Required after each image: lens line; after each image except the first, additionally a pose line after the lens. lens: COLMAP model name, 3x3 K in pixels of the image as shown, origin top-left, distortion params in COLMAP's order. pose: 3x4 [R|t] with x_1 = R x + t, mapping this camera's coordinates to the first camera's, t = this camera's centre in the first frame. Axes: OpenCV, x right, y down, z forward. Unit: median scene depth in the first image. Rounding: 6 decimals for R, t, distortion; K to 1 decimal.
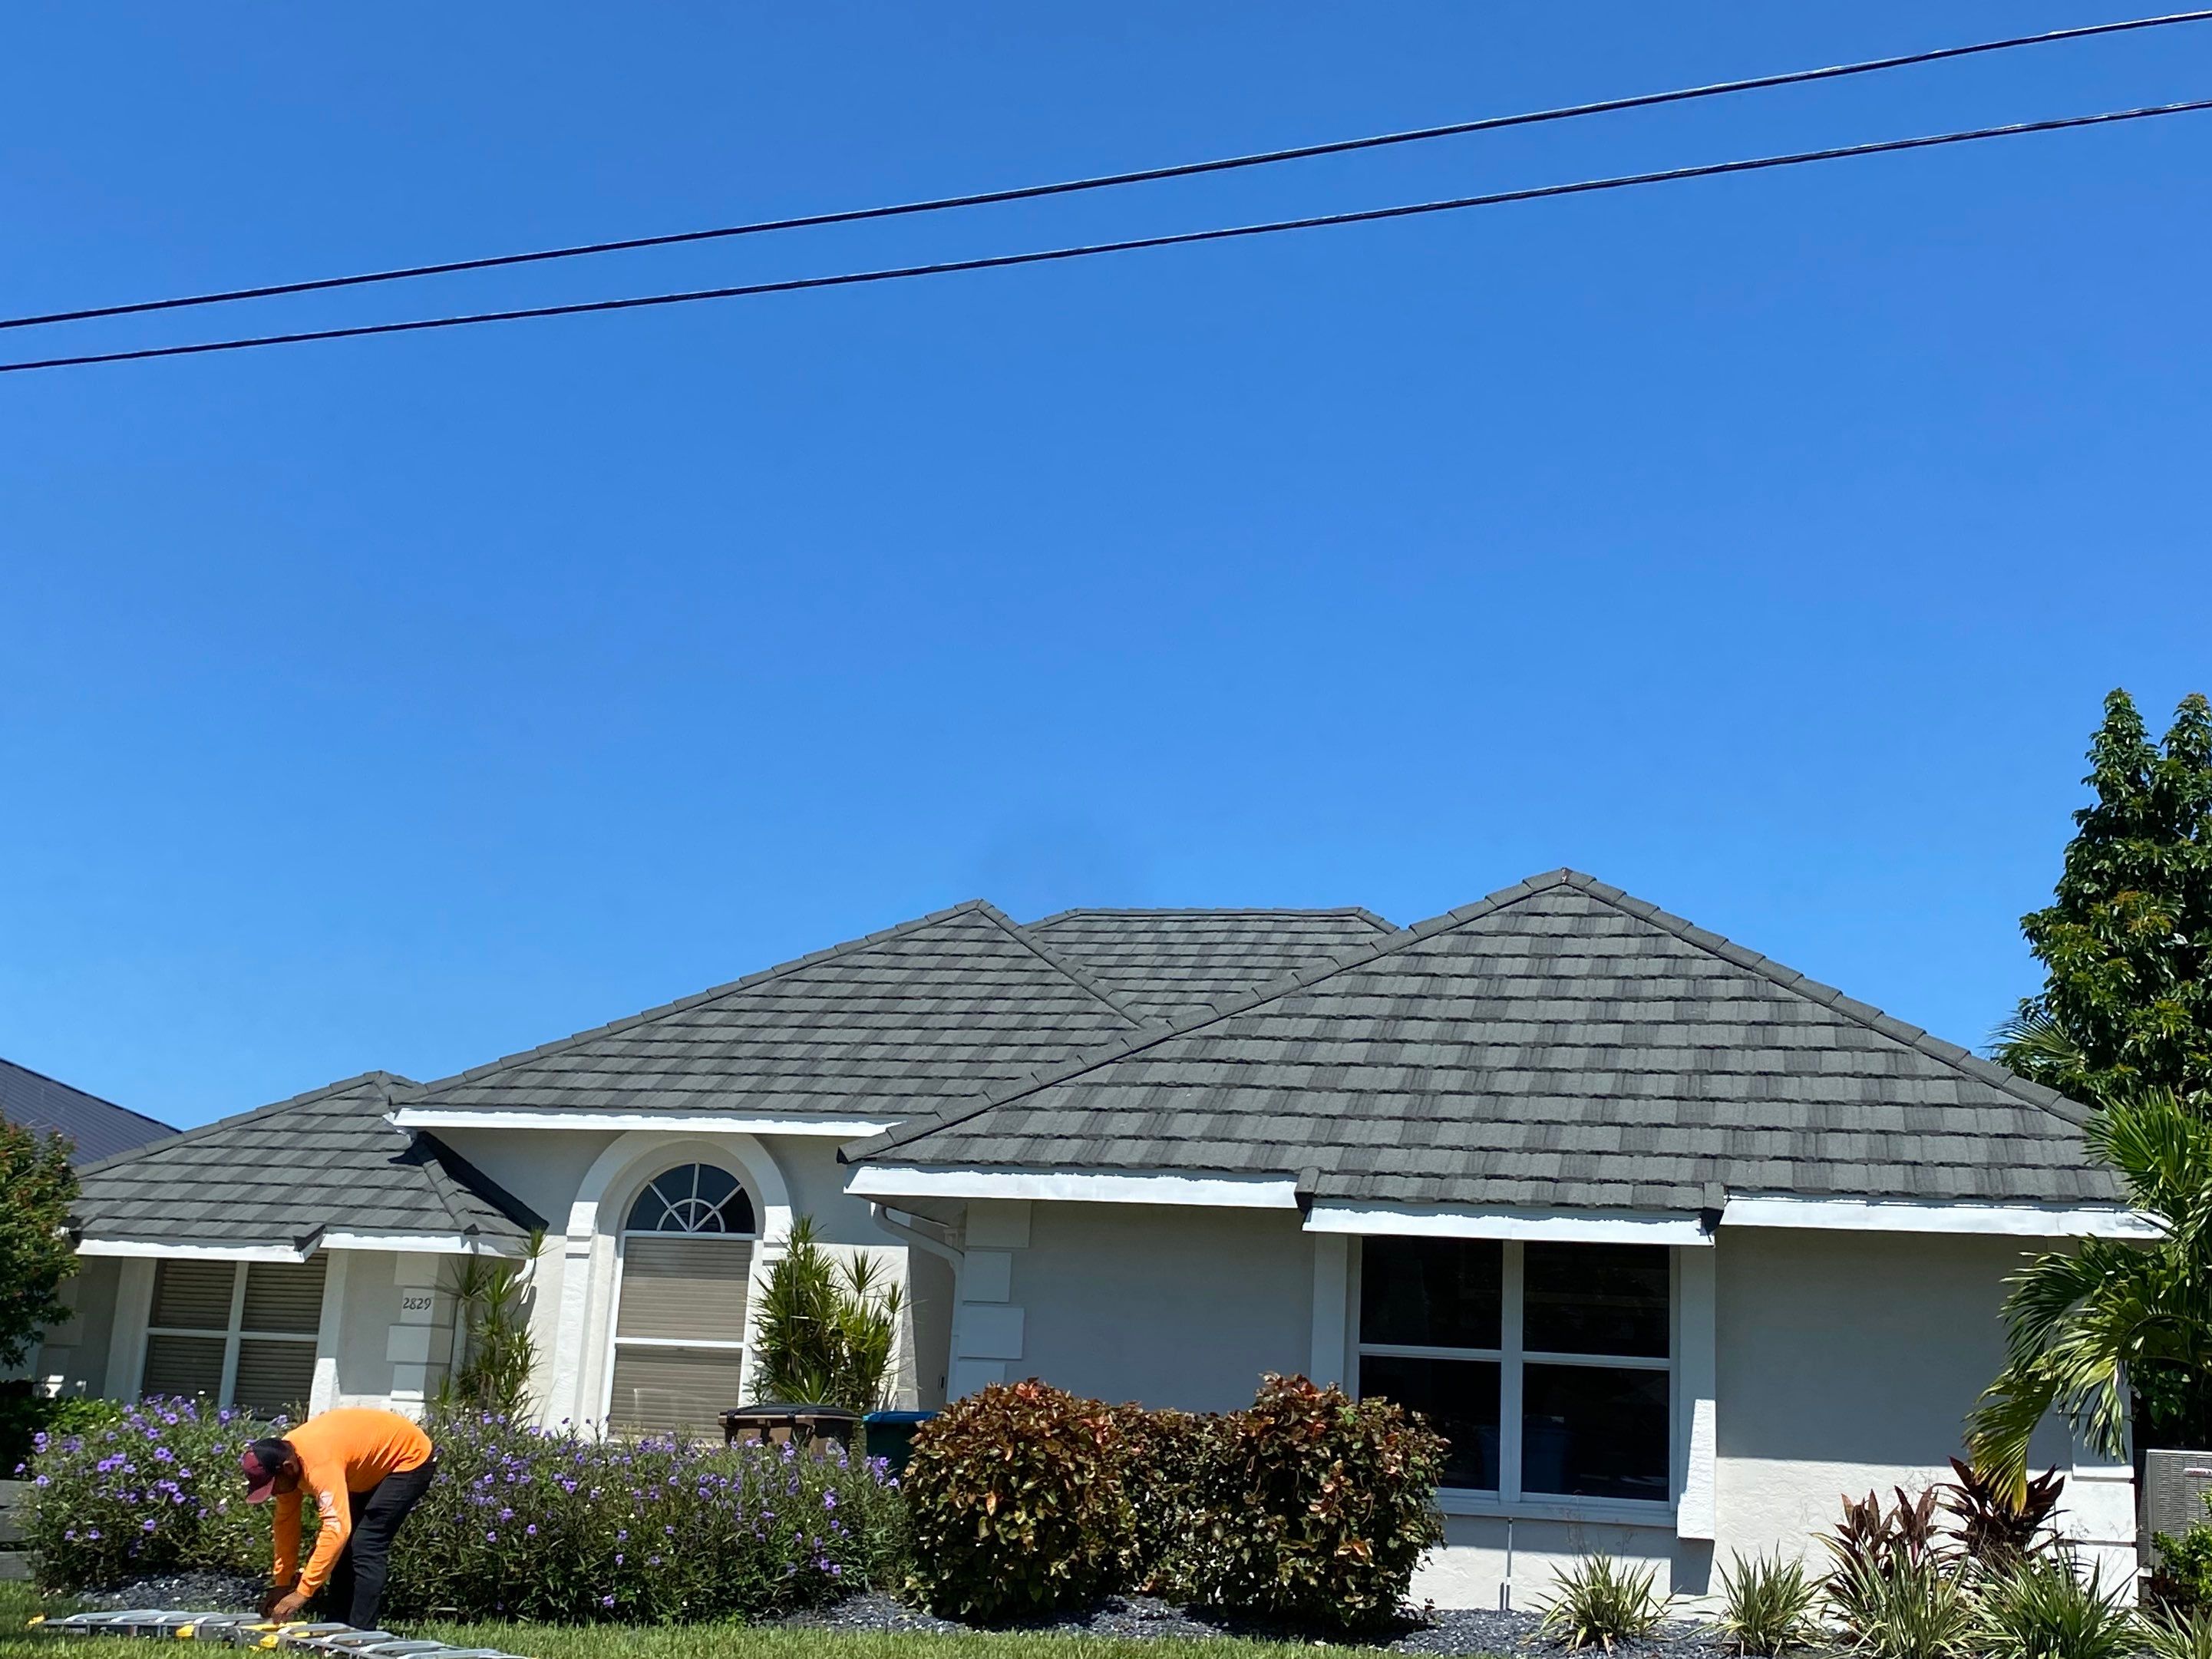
lens RADIAL K [[2777.4, 0, 1106.0], [0, 2777.4, 829.5], [0, 0, 1]] dist [0.100551, -0.406581]
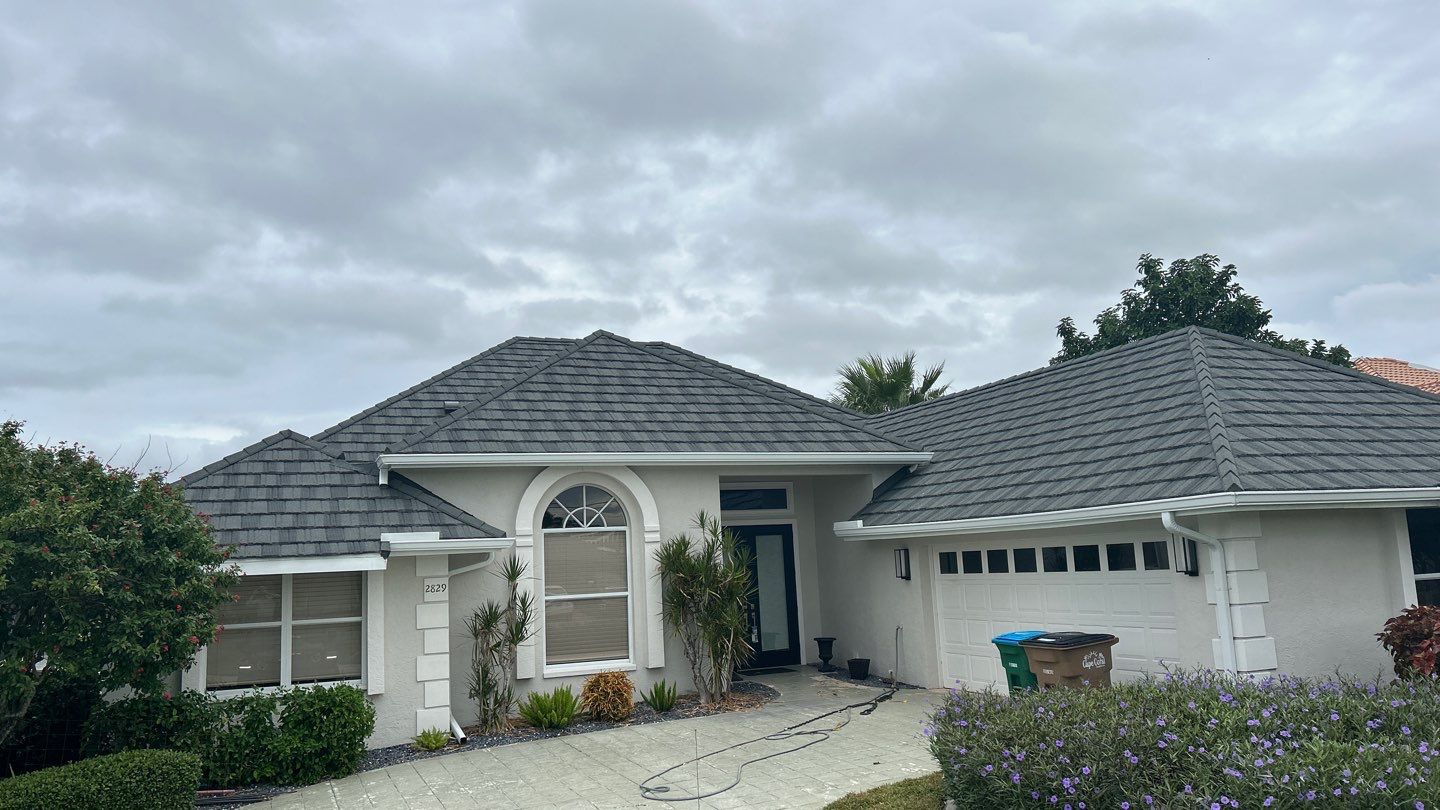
lens RADIAL K [[1071.9, 0, 720.0], [0, 1071.9, 405.0], [0, 0, 1]] dist [0.126667, -0.307569]
pose [[0.799766, 0.001681, 0.600309, -0.463247], [-0.050524, 0.996637, 0.064521, 0.028383], [-0.598181, -0.081932, 0.797161, 0.456969]]
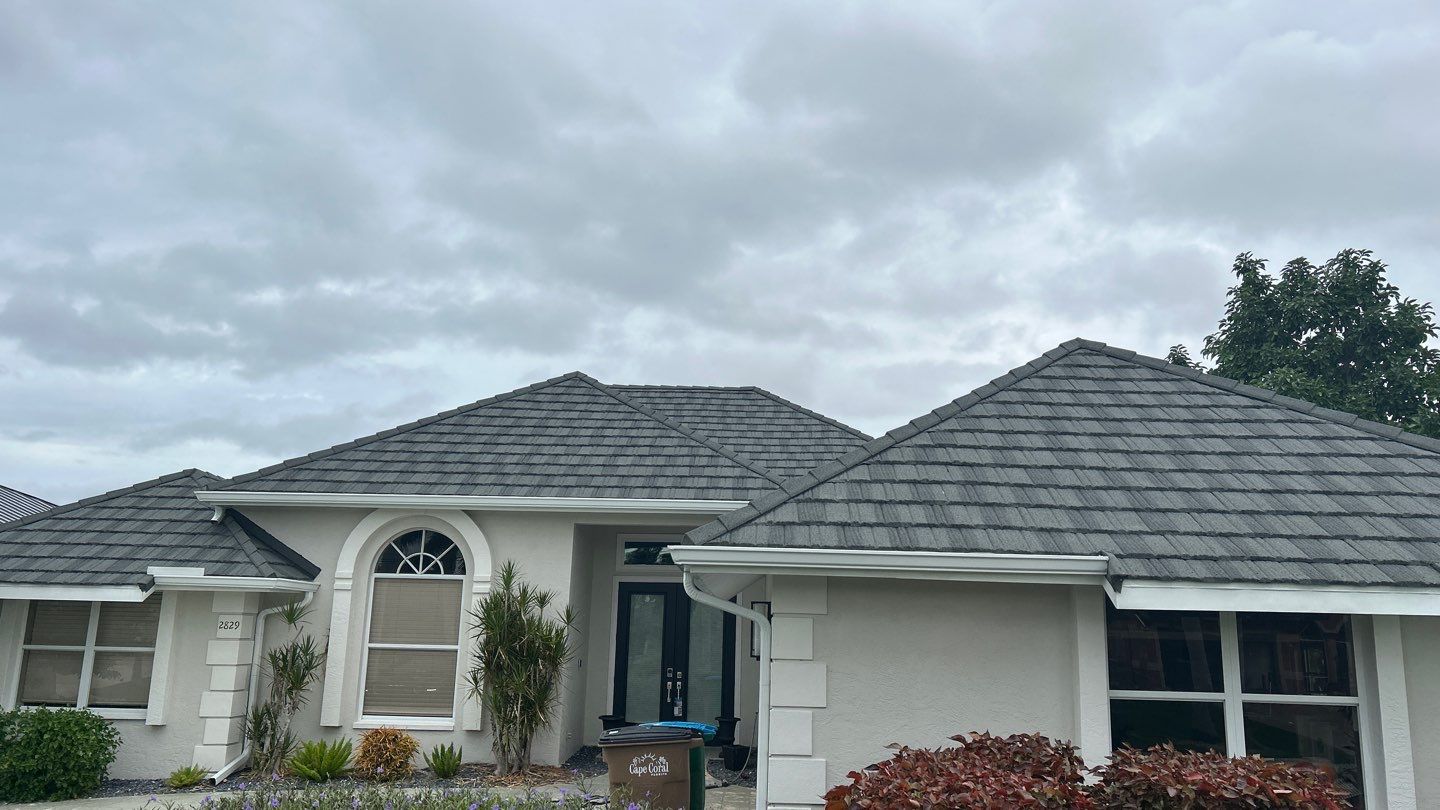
lens RADIAL K [[1060.5, 0, 726.4], [0, 1060.5, 426.3], [0, 0, 1]] dist [0.011985, -0.002648]
pose [[0.969717, 0.016961, 0.243643, -0.129006], [-0.026961, 0.998923, 0.037769, 0.035668], [-0.242740, -0.043195, 0.969129, 0.390711]]
